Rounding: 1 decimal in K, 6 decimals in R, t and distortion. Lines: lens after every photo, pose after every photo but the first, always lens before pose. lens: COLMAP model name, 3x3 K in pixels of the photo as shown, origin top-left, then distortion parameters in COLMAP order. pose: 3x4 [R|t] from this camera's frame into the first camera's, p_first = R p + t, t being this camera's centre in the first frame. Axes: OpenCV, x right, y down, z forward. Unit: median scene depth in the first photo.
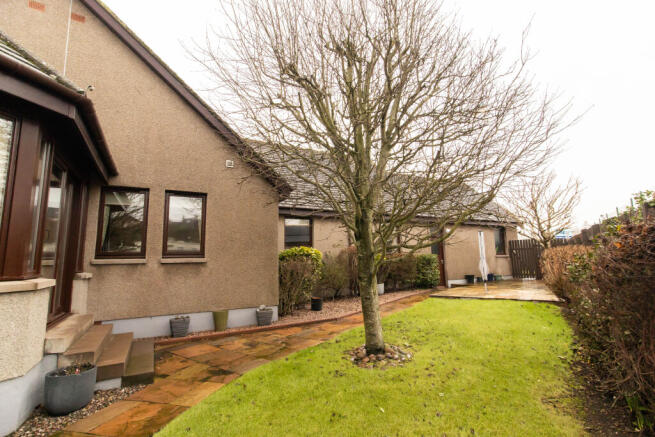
lens RADIAL K [[307.1, 0, 329.1], [0, 307.1, 212.9], [0, 0, 1]] dist [-0.000113, -0.000396]
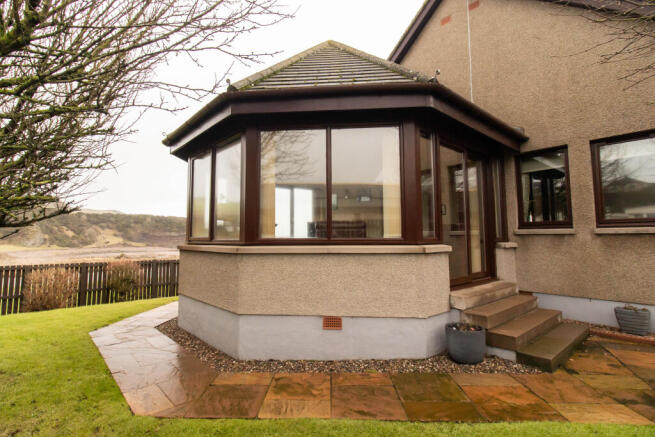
lens RADIAL K [[315.4, 0, 314.8], [0, 315.4, 210.1], [0, 0, 1]] dist [-0.001022, -0.000141]
pose [[0.214754, -0.064180, -0.974557, 0.140460], [0.147987, 0.988456, -0.032485, 0.035043], [0.965391, -0.137245, 0.221773, 0.204169]]
